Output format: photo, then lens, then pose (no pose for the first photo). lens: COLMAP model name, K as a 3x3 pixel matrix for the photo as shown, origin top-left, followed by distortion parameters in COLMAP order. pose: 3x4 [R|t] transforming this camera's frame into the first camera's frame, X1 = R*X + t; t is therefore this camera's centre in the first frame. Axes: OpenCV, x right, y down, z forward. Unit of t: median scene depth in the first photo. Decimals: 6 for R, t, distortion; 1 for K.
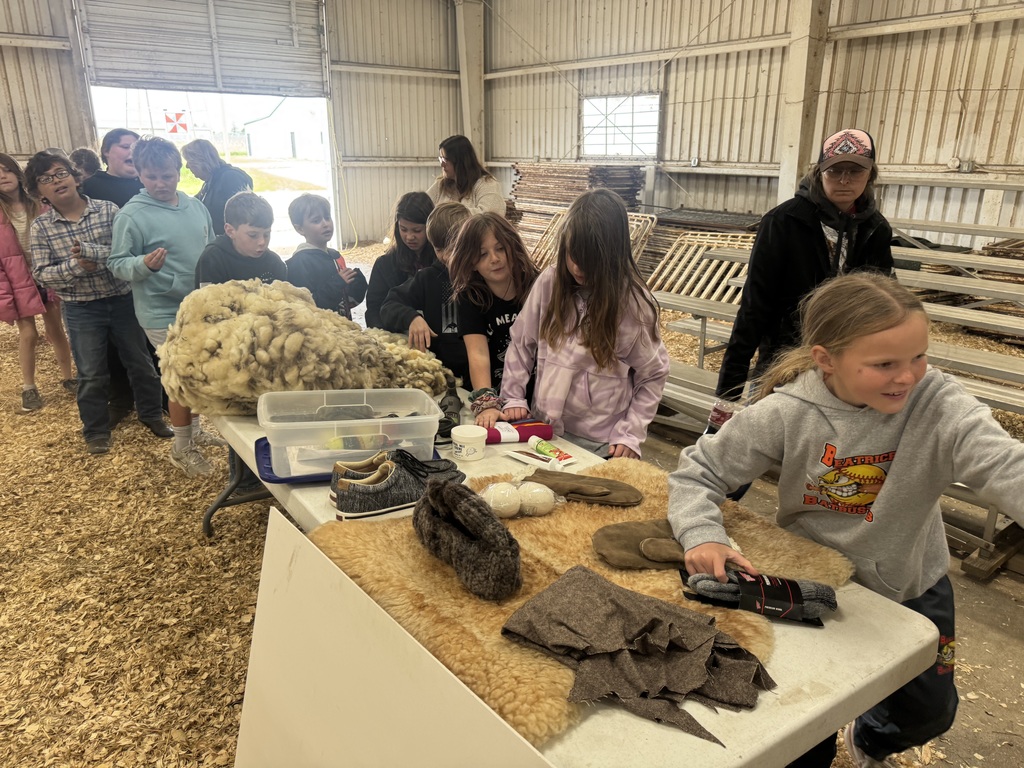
lens RADIAL K [[755.1, 0, 512.0], [0, 755.1, 384.0], [0, 0, 1]] dist [0.039743, -0.004080]
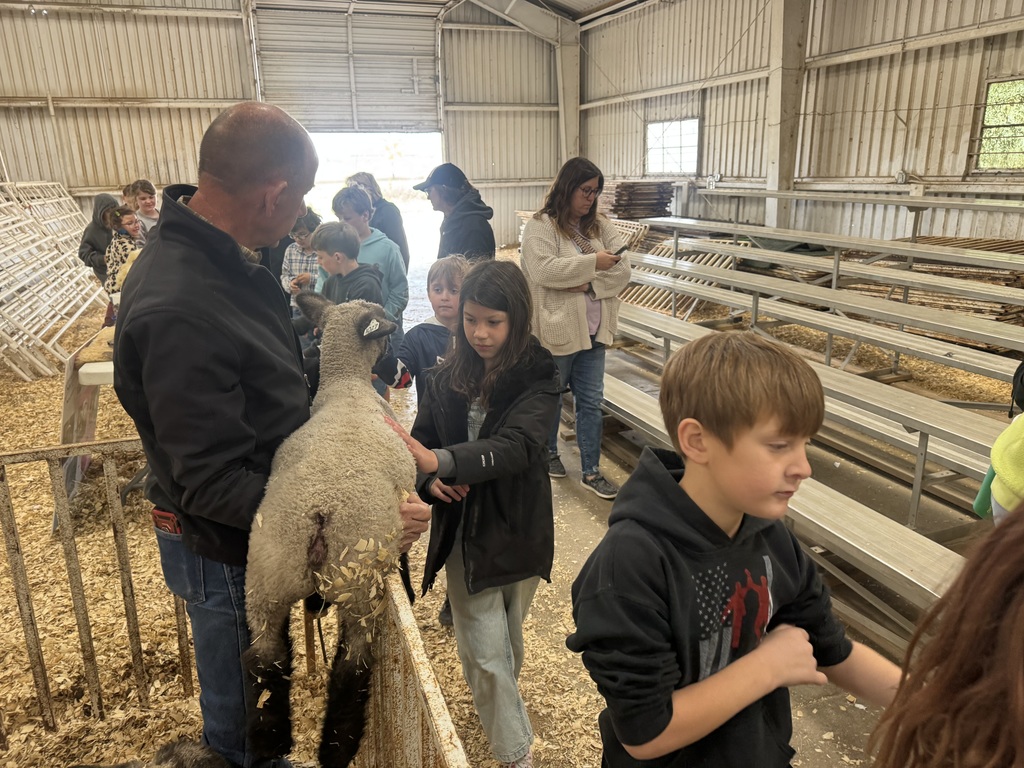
lens RADIAL K [[755.1, 0, 512.0], [0, 755.1, 384.0], [0, 0, 1]] dist [0.039743, -0.004080]
pose [[0.956641, 0.055729, -0.285889, 0.266065], [-0.062313, 0.997959, -0.013977, 0.044334], [0.284526, 0.031186, 0.958161, -0.145278]]
